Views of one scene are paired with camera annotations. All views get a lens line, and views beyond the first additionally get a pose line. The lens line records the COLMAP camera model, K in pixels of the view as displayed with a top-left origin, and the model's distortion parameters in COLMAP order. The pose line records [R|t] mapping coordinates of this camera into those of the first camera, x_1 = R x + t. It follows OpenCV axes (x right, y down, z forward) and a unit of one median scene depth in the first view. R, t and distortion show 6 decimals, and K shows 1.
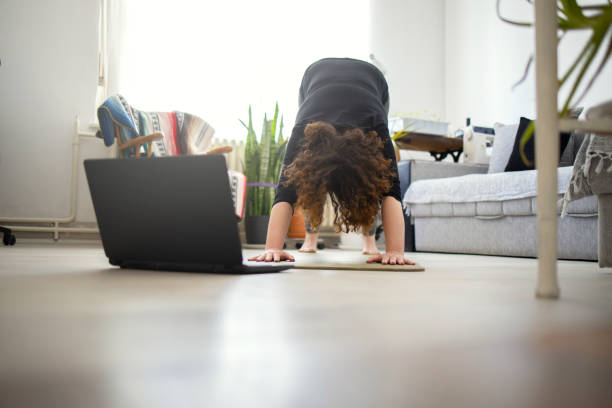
lens RADIAL K [[656.6, 0, 306.0], [0, 656.6, 204.0], [0, 0, 1]] dist [-0.050394, -0.002234]
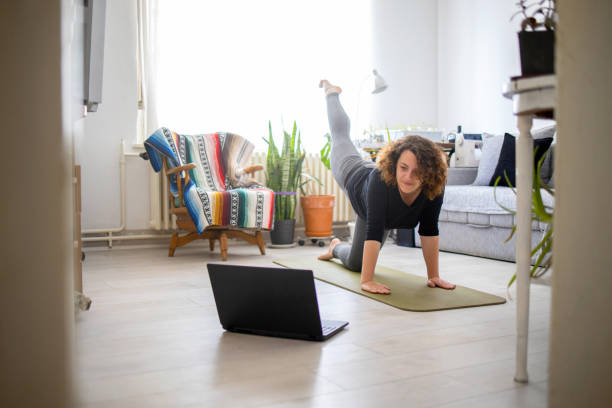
lens RADIAL K [[656.6, 0, 306.0], [0, 656.6, 204.0], [0, 0, 1]] dist [-0.050394, -0.002234]
pose [[0.999445, -0.022097, 0.024945, -0.060496], [0.019544, 0.994961, 0.098344, -0.131296], [-0.026993, -0.097802, 0.994840, -0.170100]]
